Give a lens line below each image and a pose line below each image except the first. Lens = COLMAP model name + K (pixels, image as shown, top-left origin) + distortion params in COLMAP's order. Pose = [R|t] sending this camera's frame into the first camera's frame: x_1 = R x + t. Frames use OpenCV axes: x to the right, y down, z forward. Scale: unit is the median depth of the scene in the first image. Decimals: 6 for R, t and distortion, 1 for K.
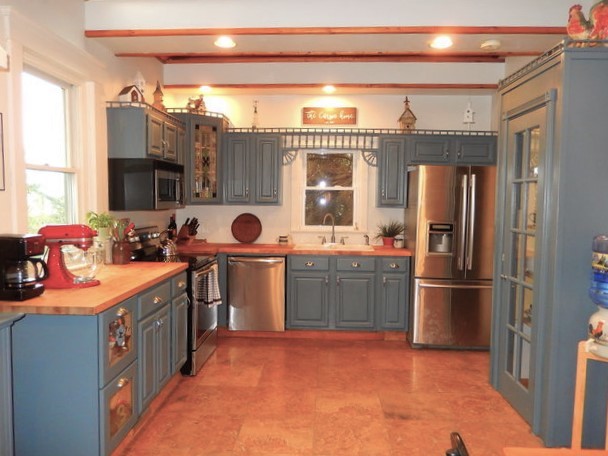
lens RADIAL K [[482.3, 0, 304.0], [0, 482.3, 228.0], [0, 0, 1]] dist [-0.007830, 0.007413]
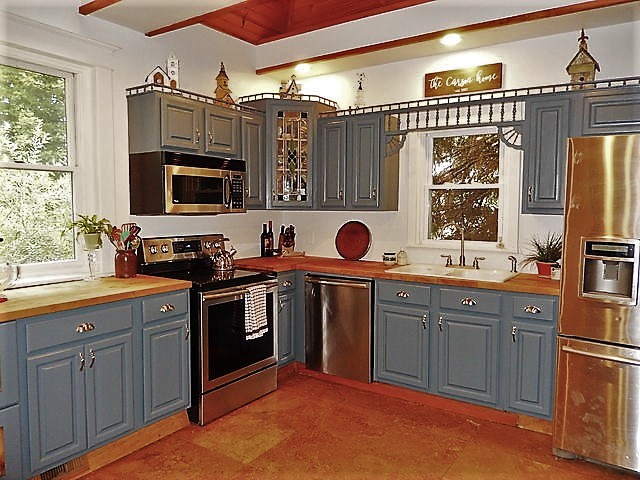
lens RADIAL K [[480.7, 0, 320.0], [0, 480.7, 240.0], [0, 0, 1]] dist [-0.012451, 0.007876]
pose [[0.854660, 0.030190, -0.518310, 0.260494], [-0.029229, 0.999522, 0.010024, -0.007081], [0.518365, 0.006582, 0.855134, 0.336817]]
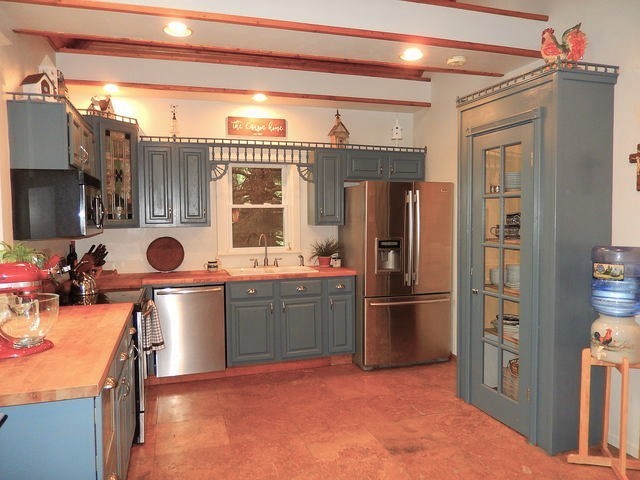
lens RADIAL K [[480.7, 0, 320.0], [0, 480.7, 240.0], [0, 0, 1]] dist [-0.012451, 0.007876]
pose [[0.938574, -0.037673, 0.343015, -0.167355], [0.041277, 0.999143, -0.003210, -0.011437], [-0.342600, 0.017172, 0.939325, 0.117413]]
